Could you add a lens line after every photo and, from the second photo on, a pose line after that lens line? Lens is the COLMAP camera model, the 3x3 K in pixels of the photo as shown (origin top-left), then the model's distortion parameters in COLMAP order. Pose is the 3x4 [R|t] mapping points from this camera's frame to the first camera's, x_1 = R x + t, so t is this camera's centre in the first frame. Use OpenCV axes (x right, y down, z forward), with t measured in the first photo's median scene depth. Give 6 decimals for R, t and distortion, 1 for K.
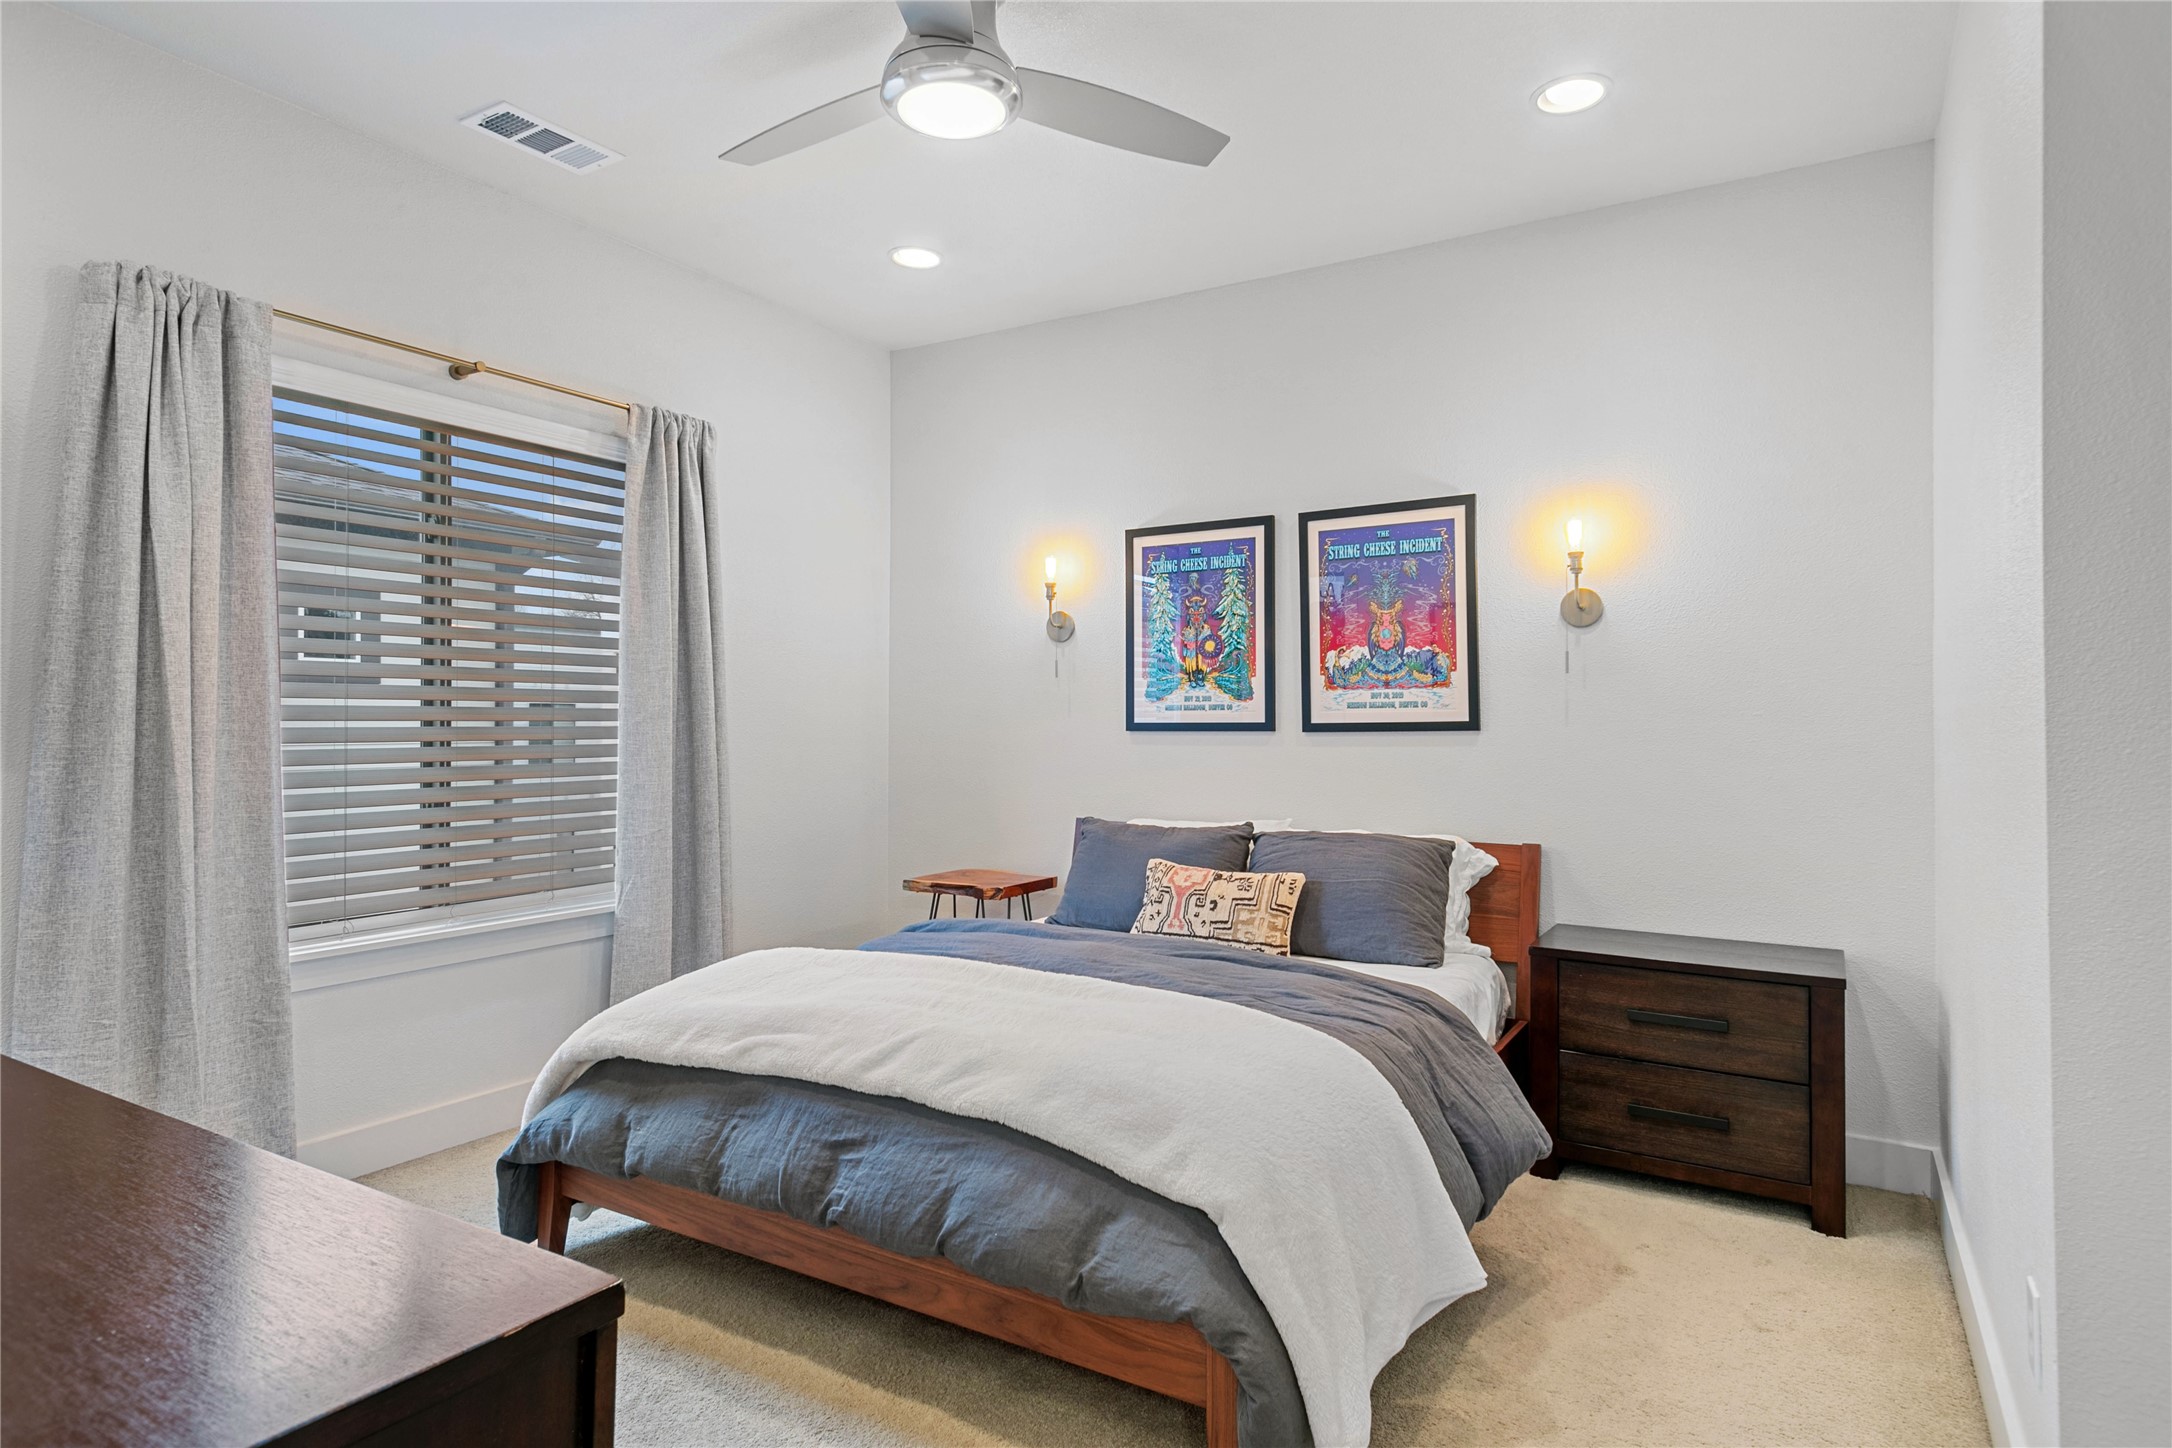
lens RADIAL K [[1222.8, 0, 1077.8], [0, 1222.8, 707.1], [0, 0, 1]] dist [0.014572, -0.002997]
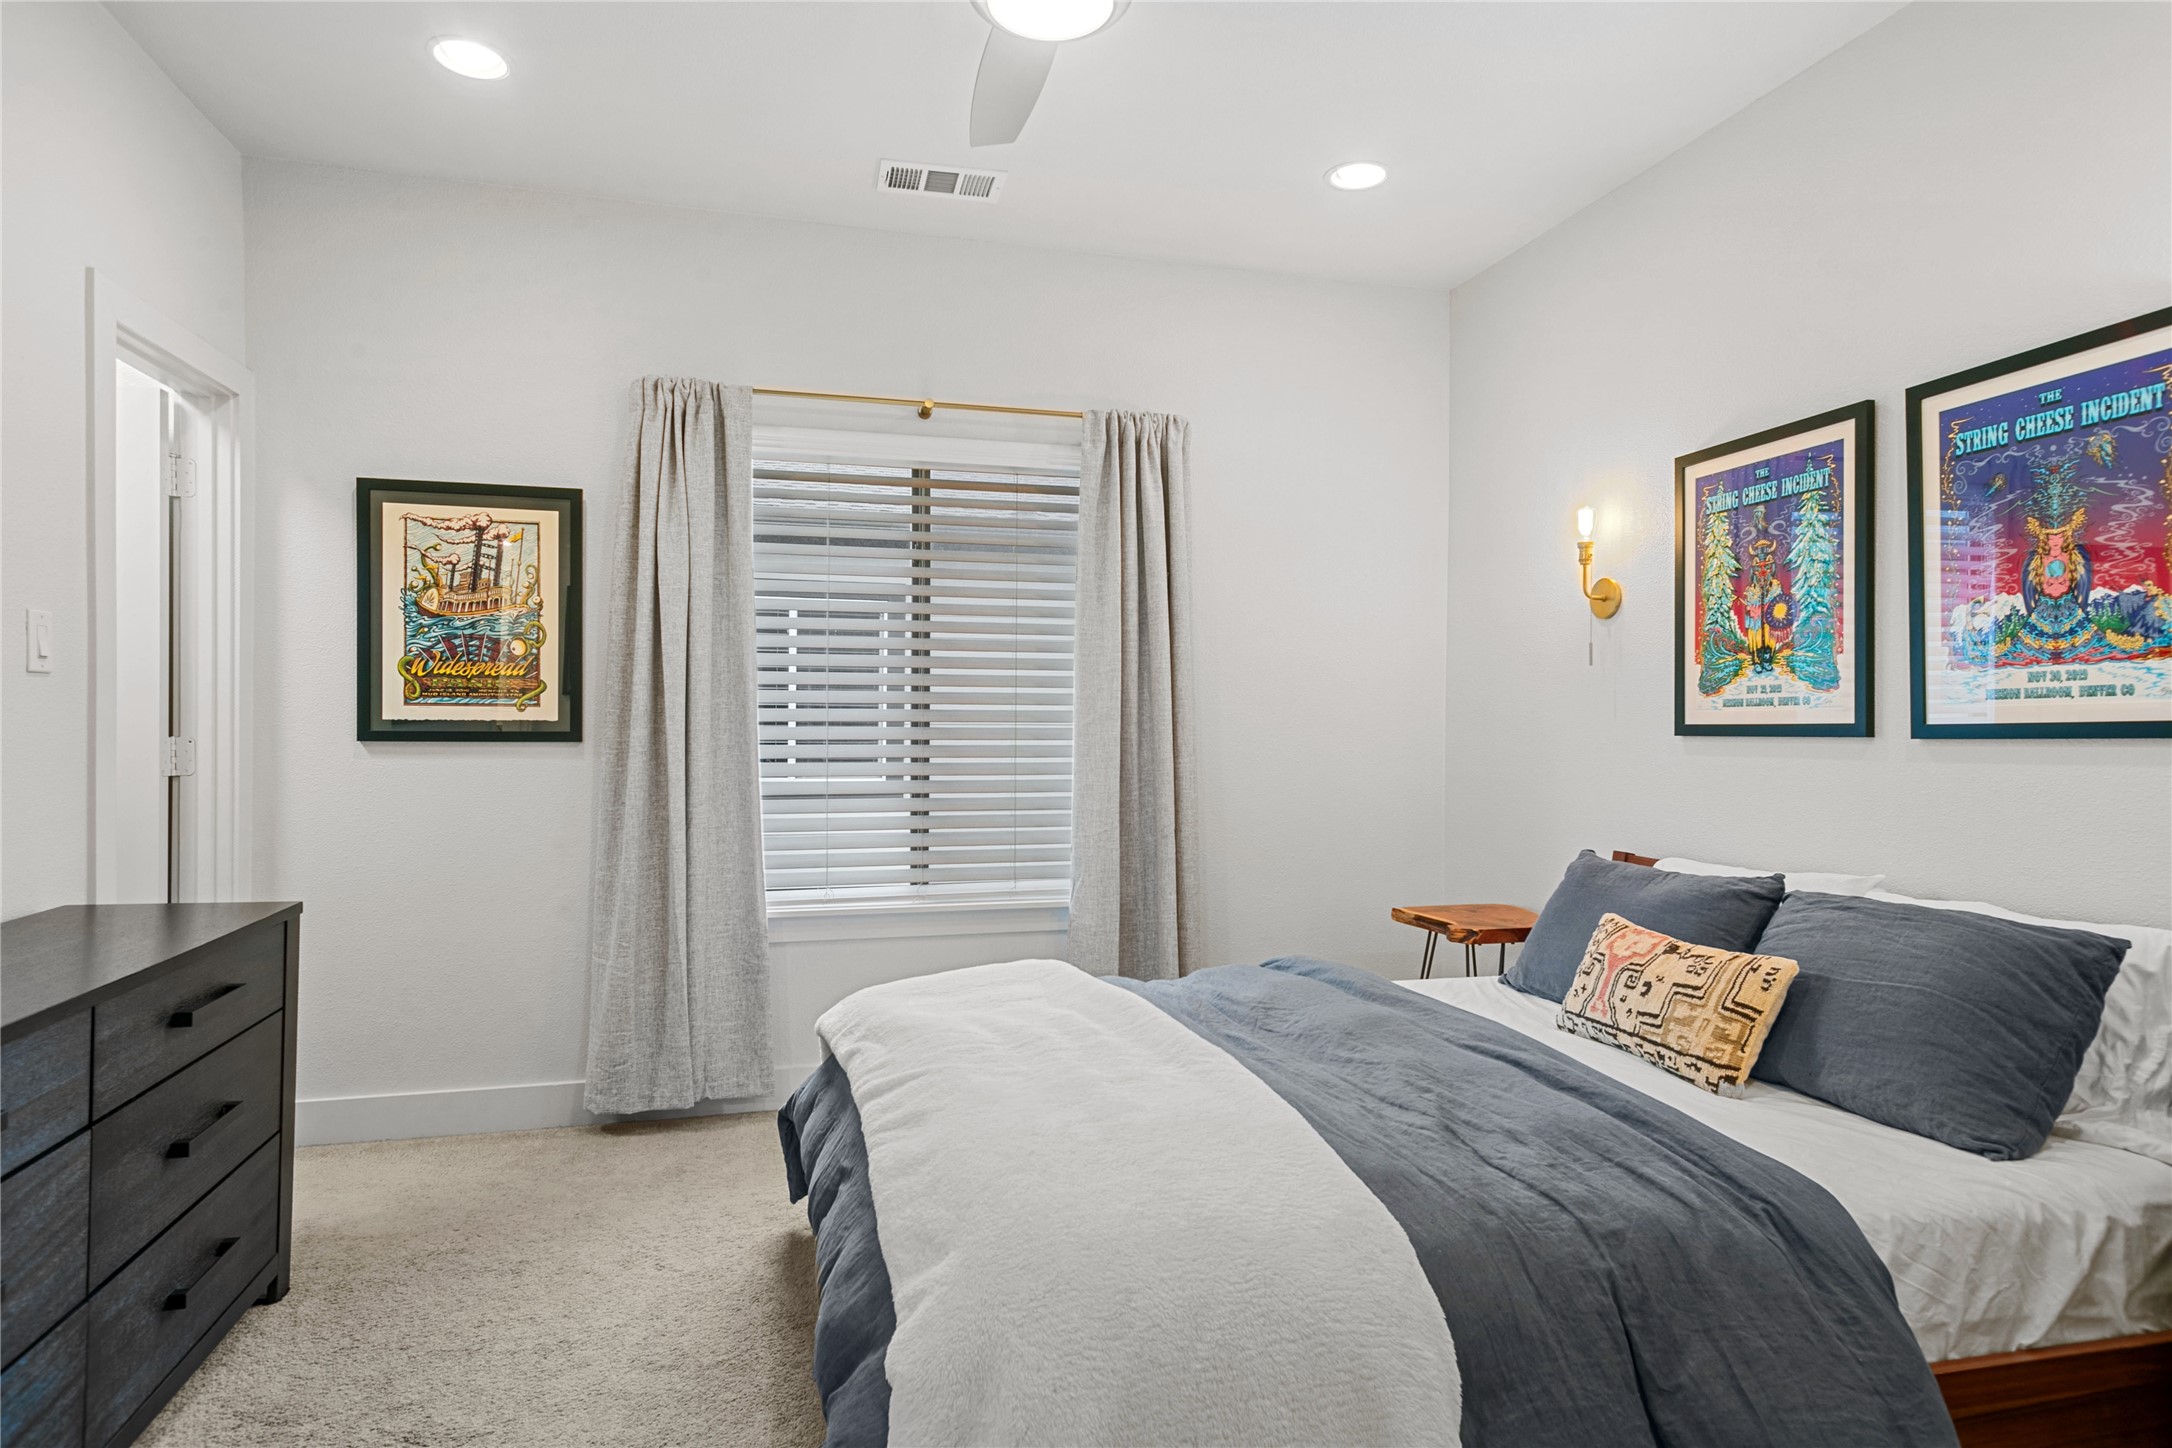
lens RADIAL K [[1222.8, 0, 1103.8], [0, 1222.8, 727.6], [0, 0, 1]] dist [0.014572, -0.002997]
pose [[0.710625, 0.000844, -0.703570, 0.343570], [0.006872, 0.999943, 0.008142, 0.007039], [0.703537, -0.010621, 0.710579, 0.271269]]
